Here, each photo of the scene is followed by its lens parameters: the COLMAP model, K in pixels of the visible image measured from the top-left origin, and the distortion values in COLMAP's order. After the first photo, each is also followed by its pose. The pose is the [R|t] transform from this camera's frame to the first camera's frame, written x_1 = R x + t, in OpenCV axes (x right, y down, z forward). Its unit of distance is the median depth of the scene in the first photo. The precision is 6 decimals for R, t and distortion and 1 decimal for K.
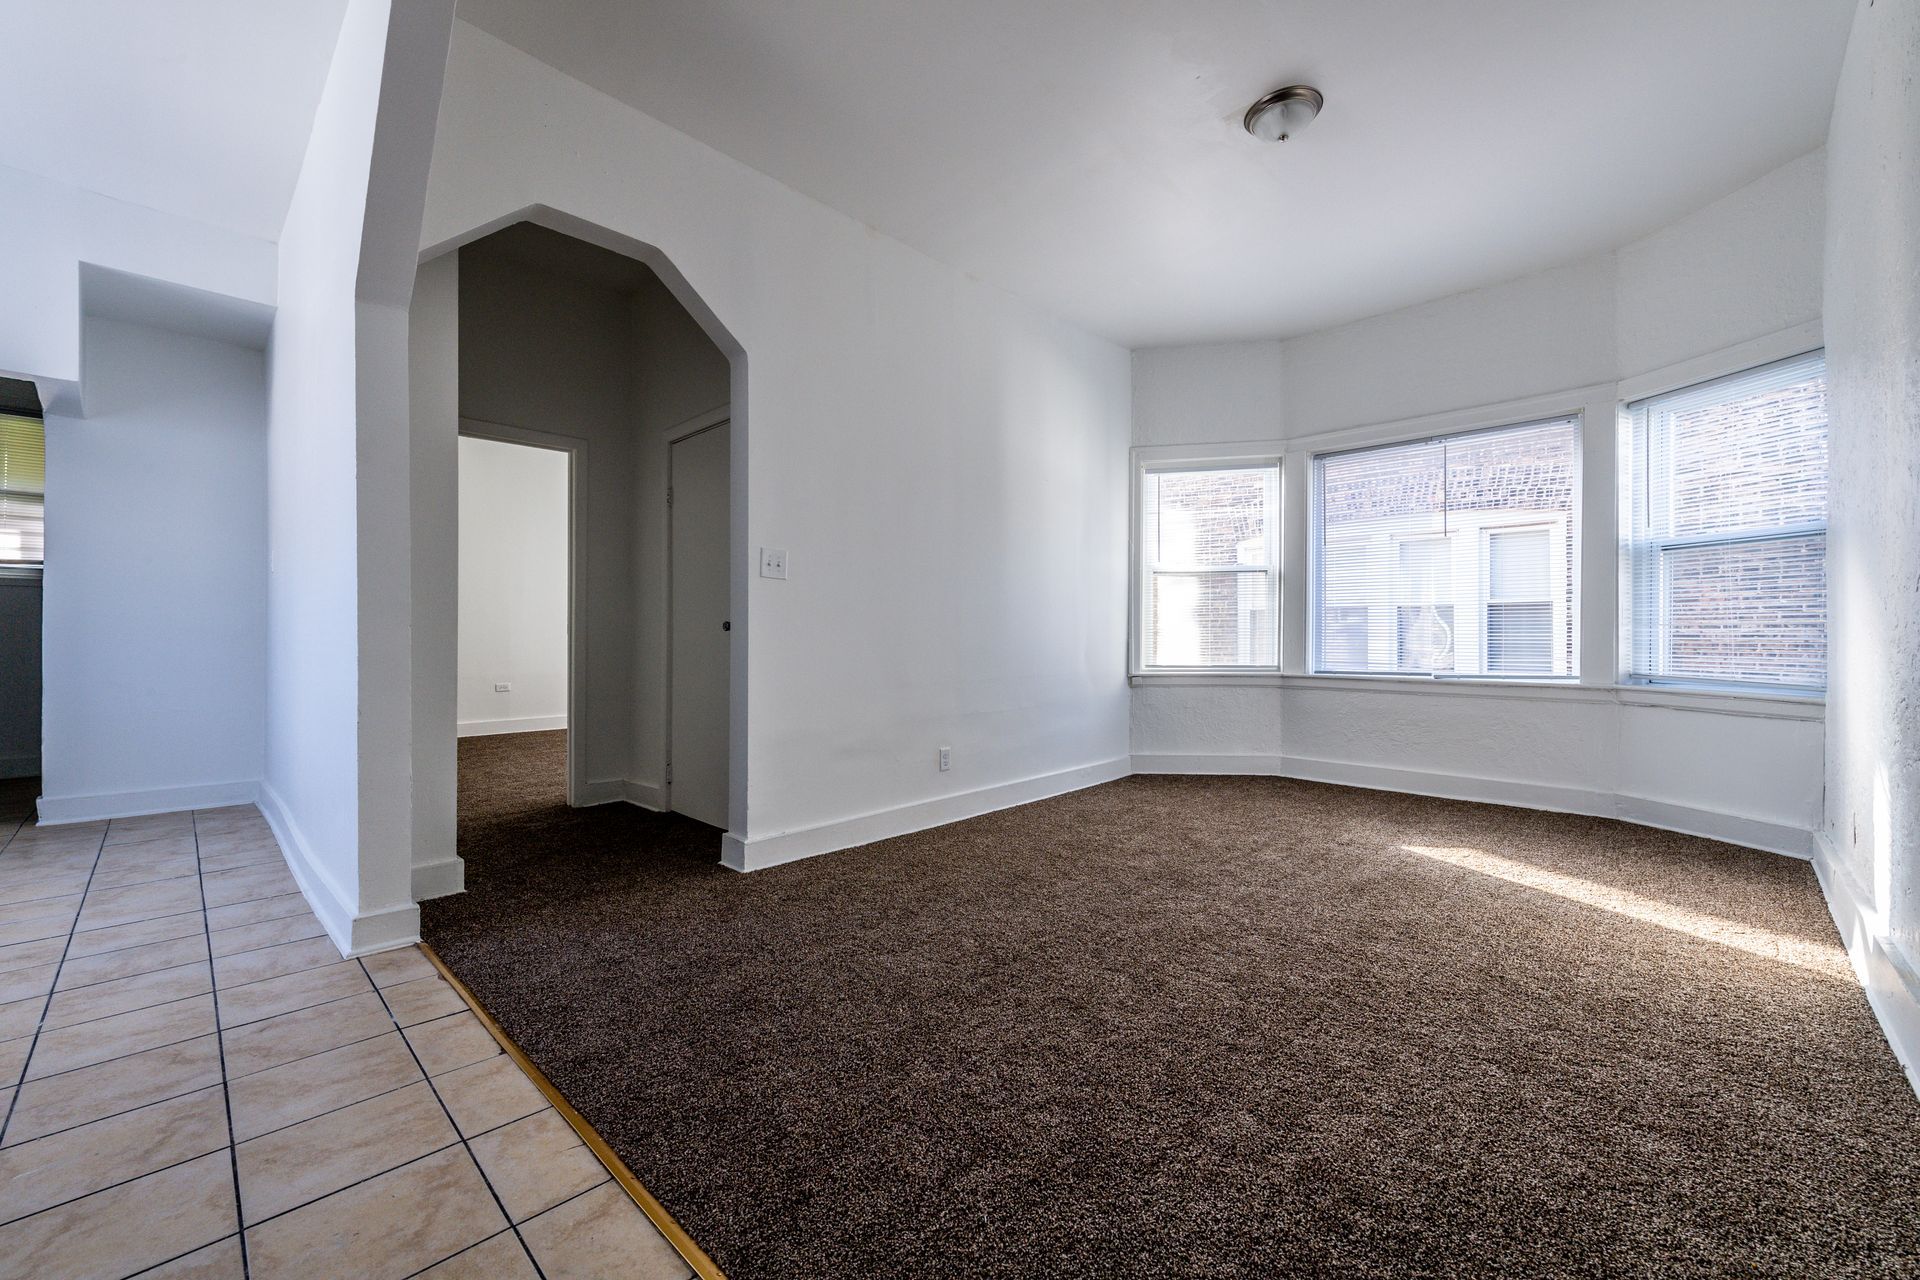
lens RADIAL K [[748.1, 0, 967.1], [0, 748.1, 636.6], [0, 0, 1]] dist [0.009827, -0.003361]
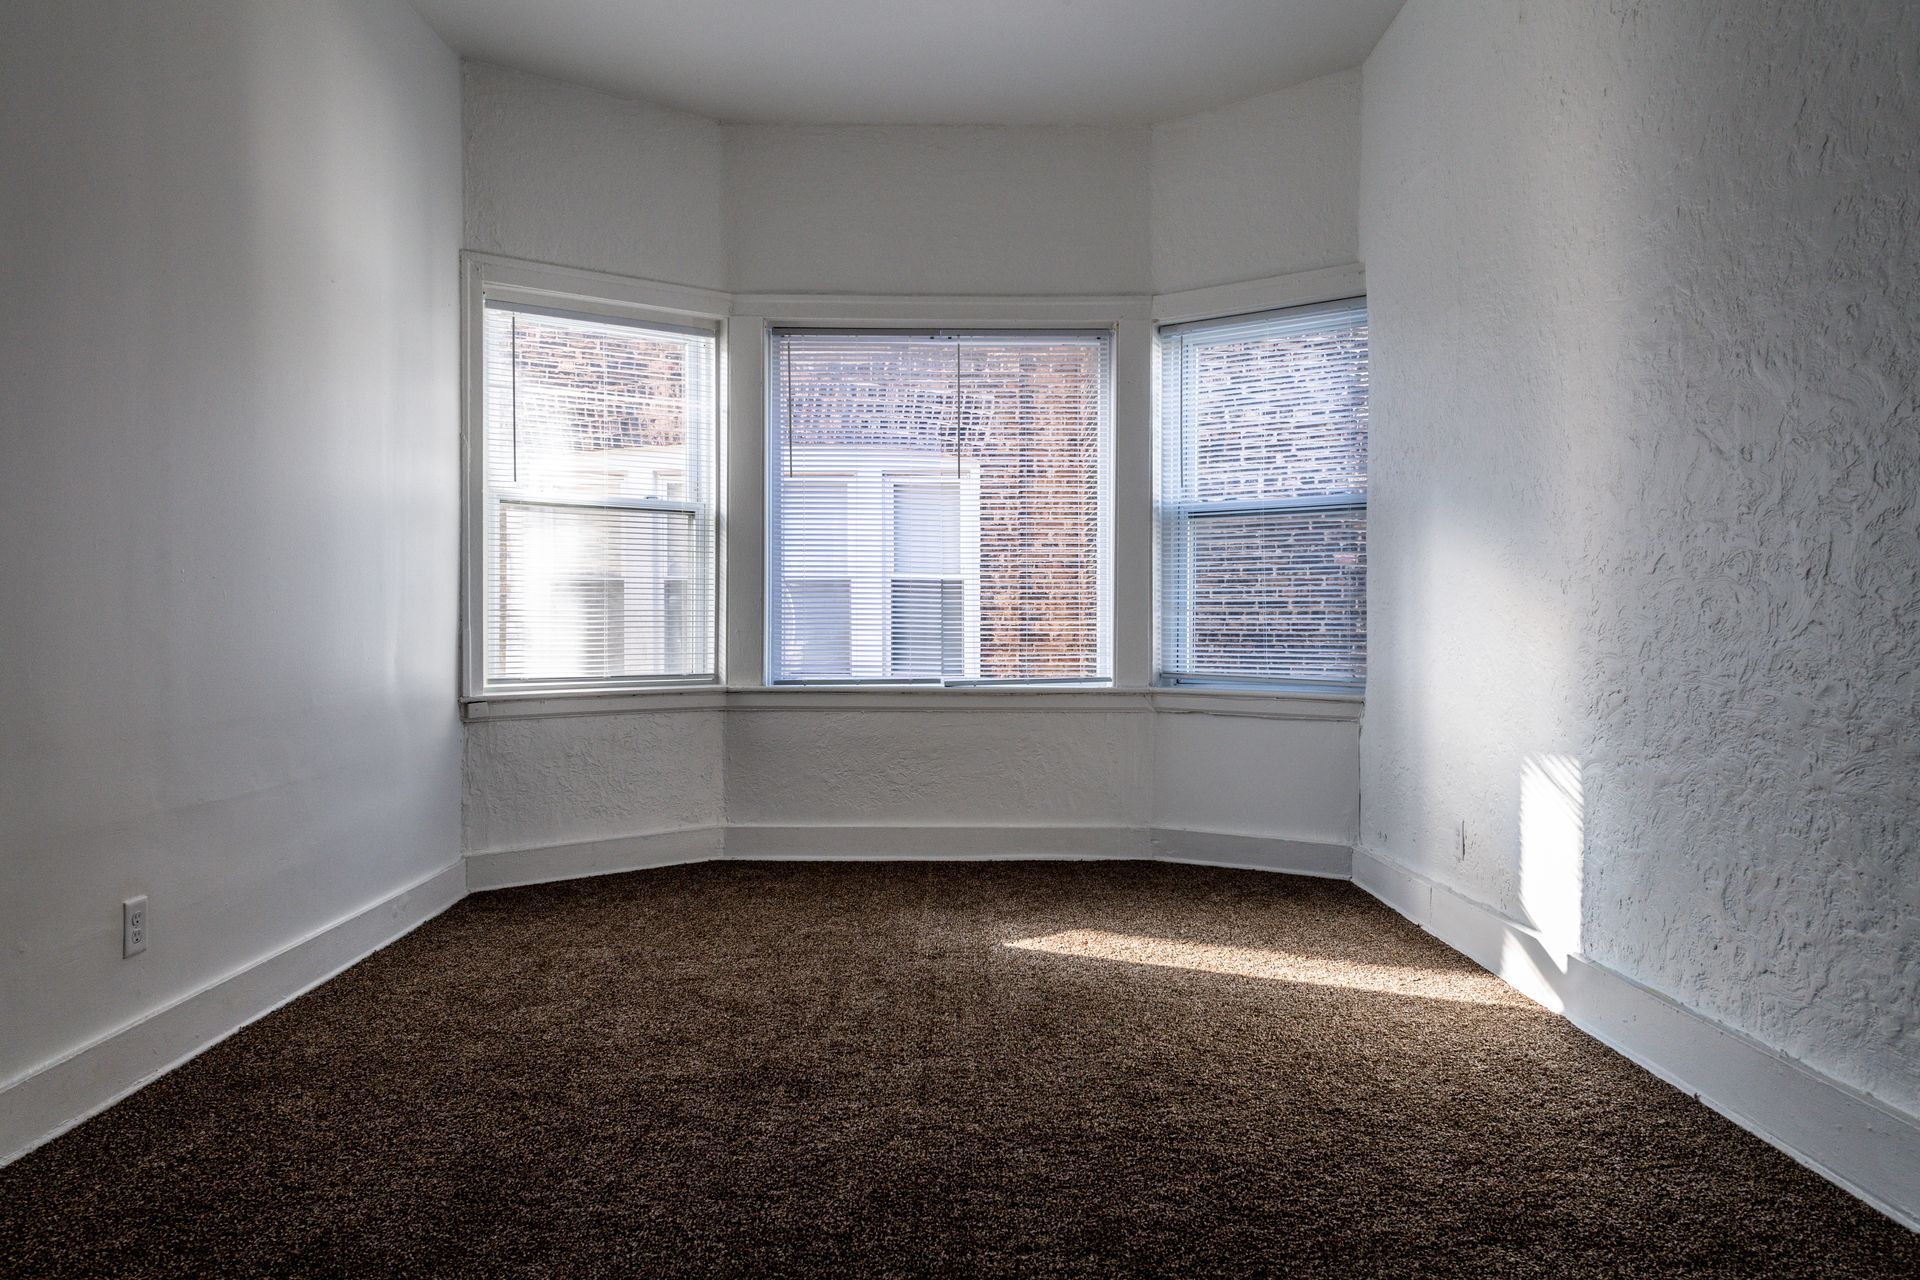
lens RADIAL K [[1251.2, 0, 946.6], [0, 1251.2, 637.5], [0, 0, 1]] dist [0.026249, -0.005121]
pose [[0.720696, -0.004680, 0.693236, -0.160614], [-0.001425, 0.999965, 0.008231, 0.002157], [-0.693250, -0.006920, 0.720664, 0.184661]]
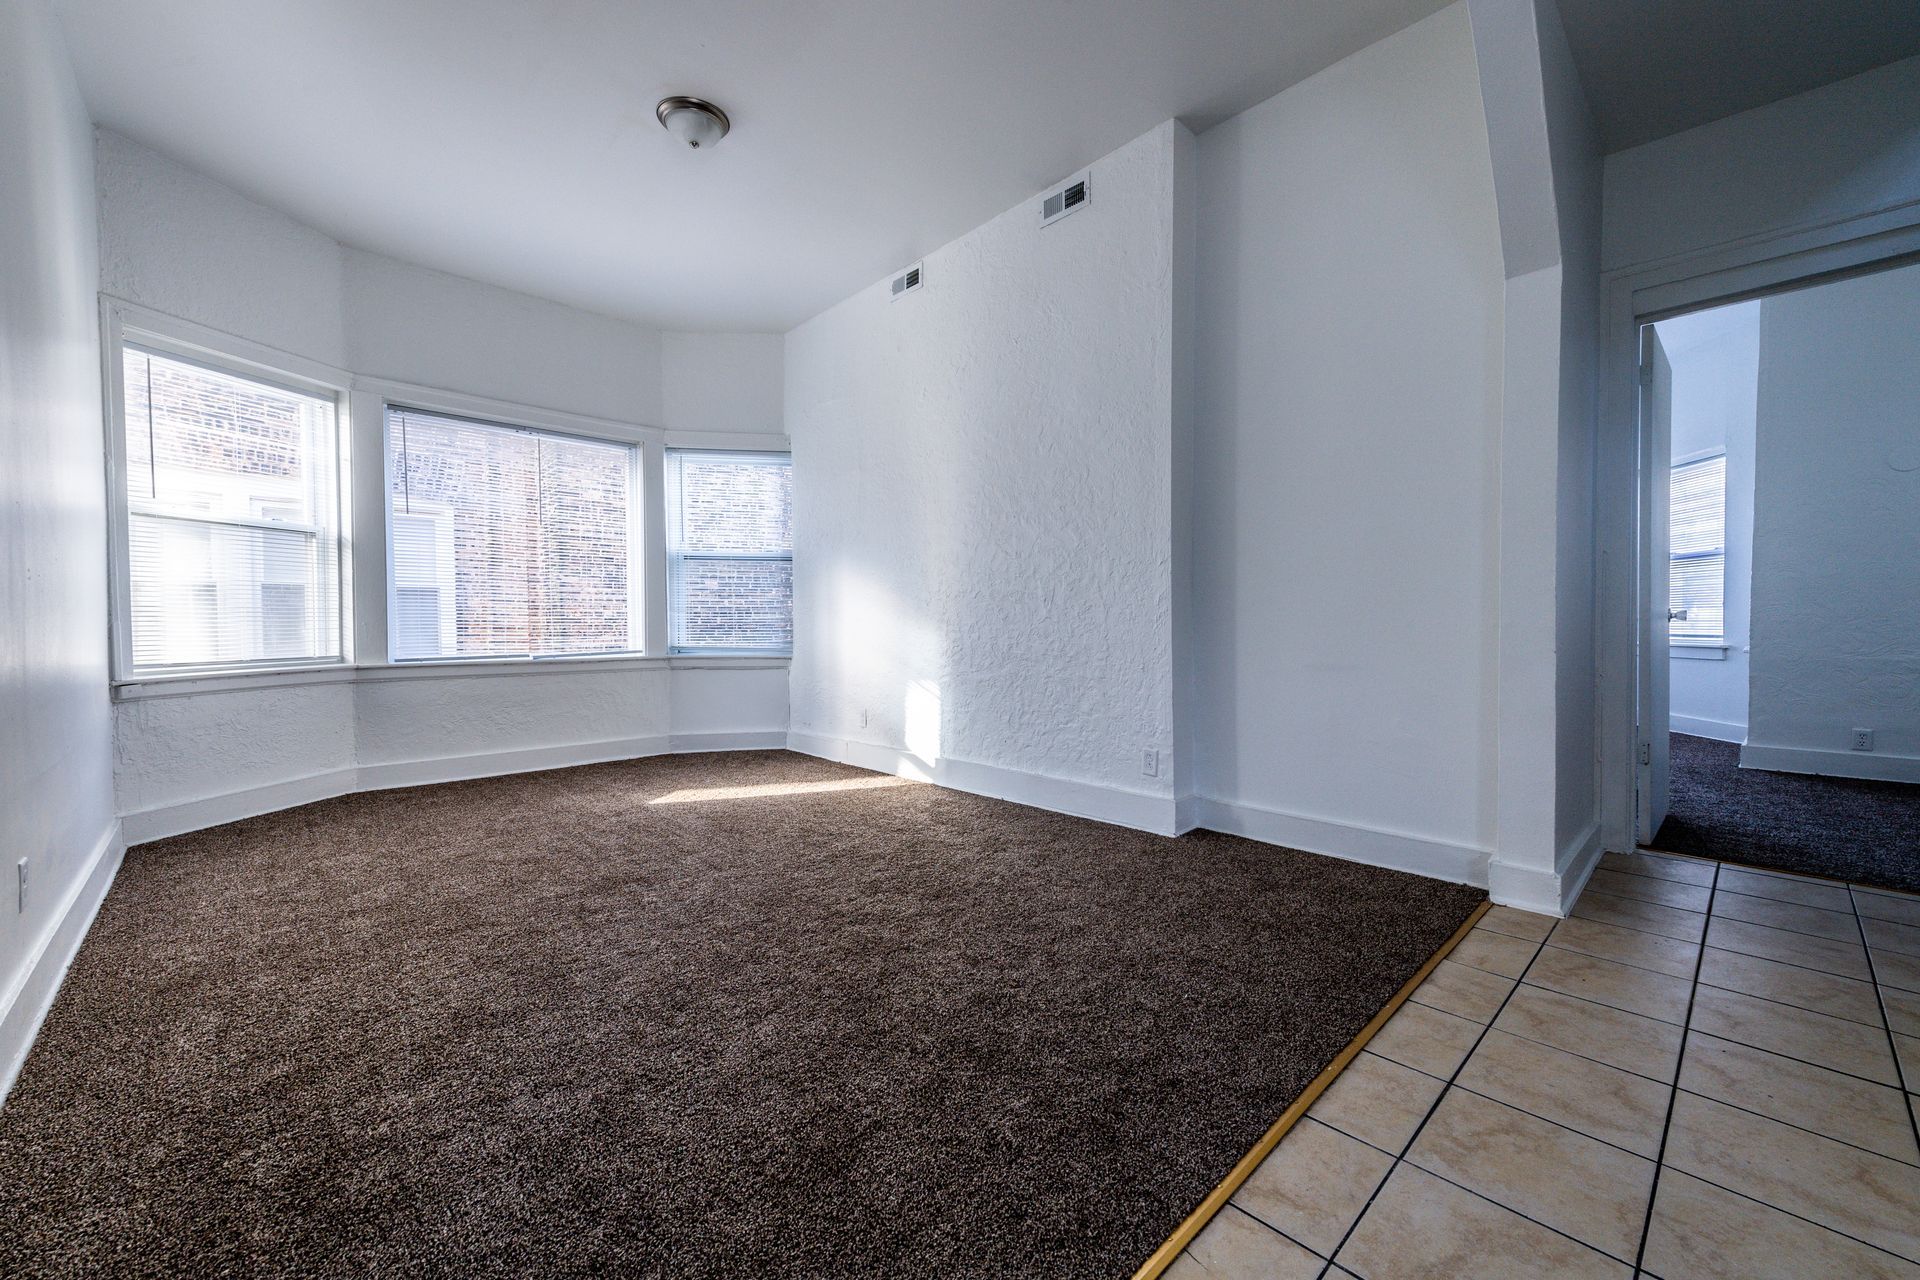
lens RADIAL K [[748.1, 0, 941.4], [0, 748.1, 643.4], [0, 0, 1]] dist [0.009827, -0.003361]
pose [[0.064229, -0.028342, 0.997533, -0.389183], [0.000901, 0.999598, 0.028342, 0.004642], [-0.997935, -0.000922, 0.064229, 0.362716]]
